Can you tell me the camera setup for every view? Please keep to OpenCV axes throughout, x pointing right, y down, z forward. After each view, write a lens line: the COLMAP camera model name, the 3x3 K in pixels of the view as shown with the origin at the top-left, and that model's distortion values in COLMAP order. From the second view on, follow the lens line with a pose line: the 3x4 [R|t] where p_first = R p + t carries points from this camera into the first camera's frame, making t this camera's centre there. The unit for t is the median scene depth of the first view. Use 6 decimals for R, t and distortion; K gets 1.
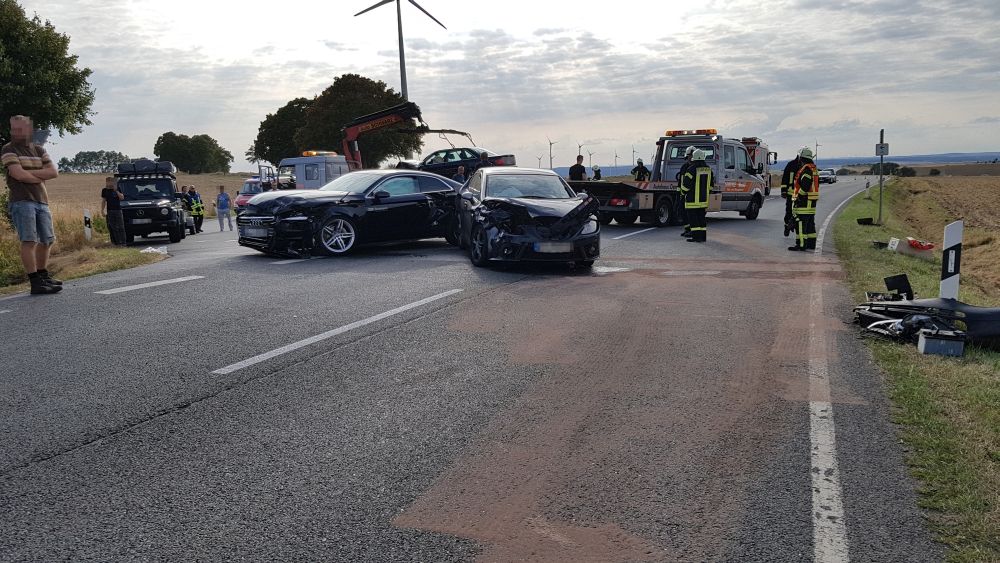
lens RADIAL K [[794.4, 0, 501.3], [0, 794.4, 286.5], [0, 0, 1]] dist [0.057774, -0.076947]
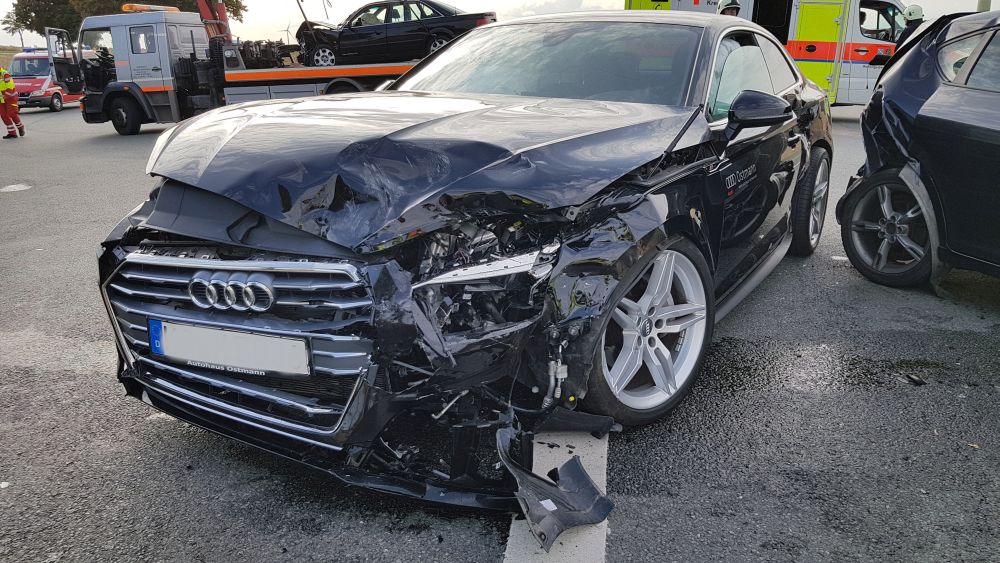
lens RADIAL K [[794.4, 0, 501.3], [0, 794.4, 286.5], [0, 0, 1]] dist [0.057774, -0.076947]
pose [[0.973607, -0.064160, 0.219028, -0.126371], [0.031138, 0.988041, 0.151014, -0.047045], [-0.226098, -0.140208, 0.963961, 0.358684]]
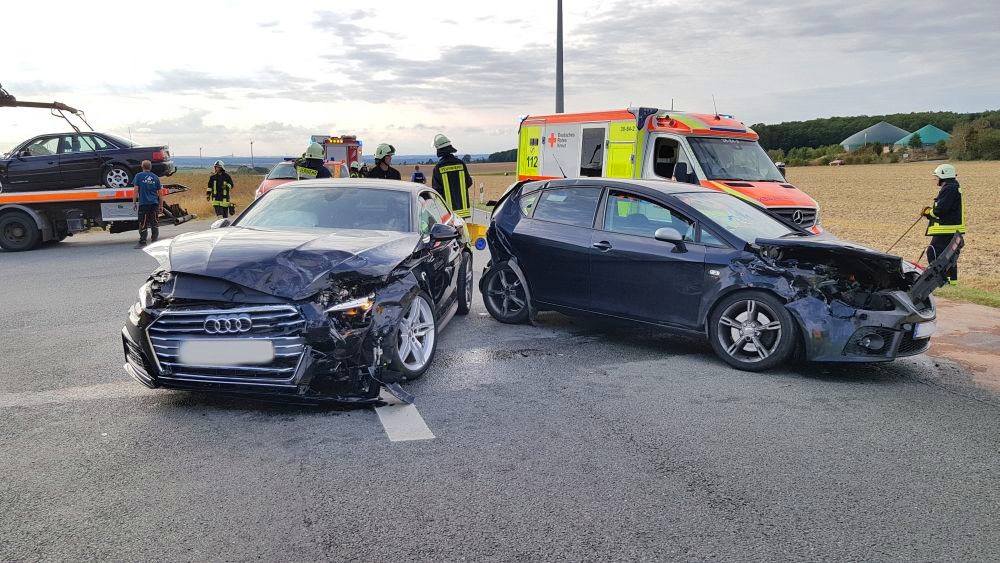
lens RADIAL K [[794.4, 0, 501.3], [0, 794.4, 286.5], [0, 0, 1]] dist [0.057774, -0.076947]
pose [[0.779933, -0.079689, 0.620769, -0.192923], [0.075787, 0.996587, 0.032715, -0.044302], [-0.621257, 0.021531, 0.783311, 0.275593]]
